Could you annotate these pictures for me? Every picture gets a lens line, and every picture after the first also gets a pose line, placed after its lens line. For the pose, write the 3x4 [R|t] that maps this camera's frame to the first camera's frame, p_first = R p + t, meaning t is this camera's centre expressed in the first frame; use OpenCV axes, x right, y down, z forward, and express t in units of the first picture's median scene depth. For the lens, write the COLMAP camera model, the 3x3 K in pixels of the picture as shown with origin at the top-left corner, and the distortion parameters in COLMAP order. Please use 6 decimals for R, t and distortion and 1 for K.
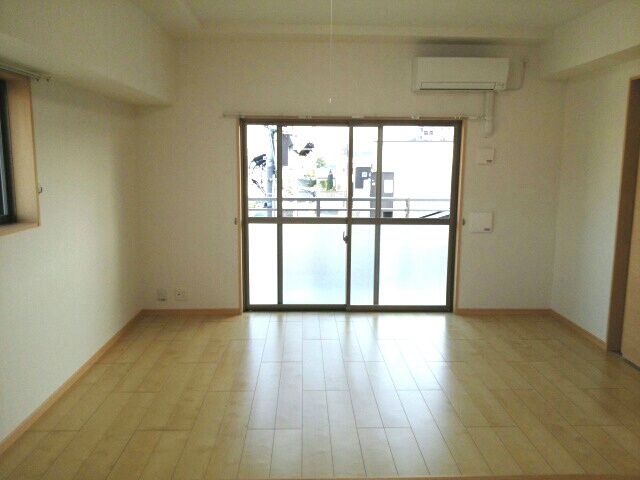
lens RADIAL K [[509.1, 0, 322.4], [0, 509.1, 236.5], [0, 0, 1]] dist [0.016241, -0.048126]
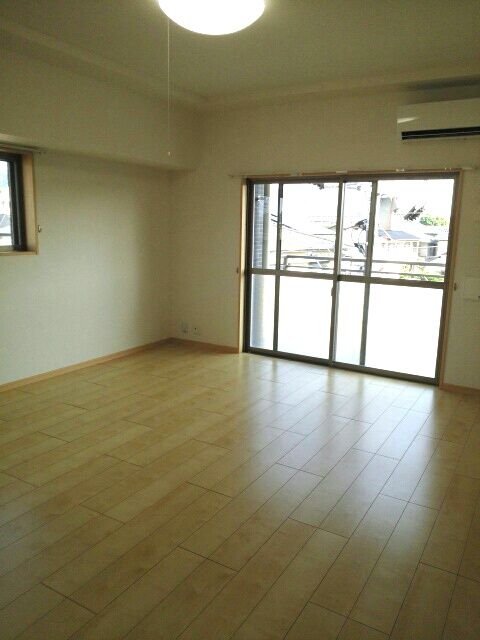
lens RADIAL K [[509.1, 0, 242.8], [0, 509.1, 321.6], [0, 0, 1]] dist [0.016241, -0.048126]
pose [[0.834527, 0.113594, -0.539130, 0.448760], [-0.099541, 0.993498, 0.055248, 0.019501], [0.541901, 0.007560, 0.840409, 0.052191]]
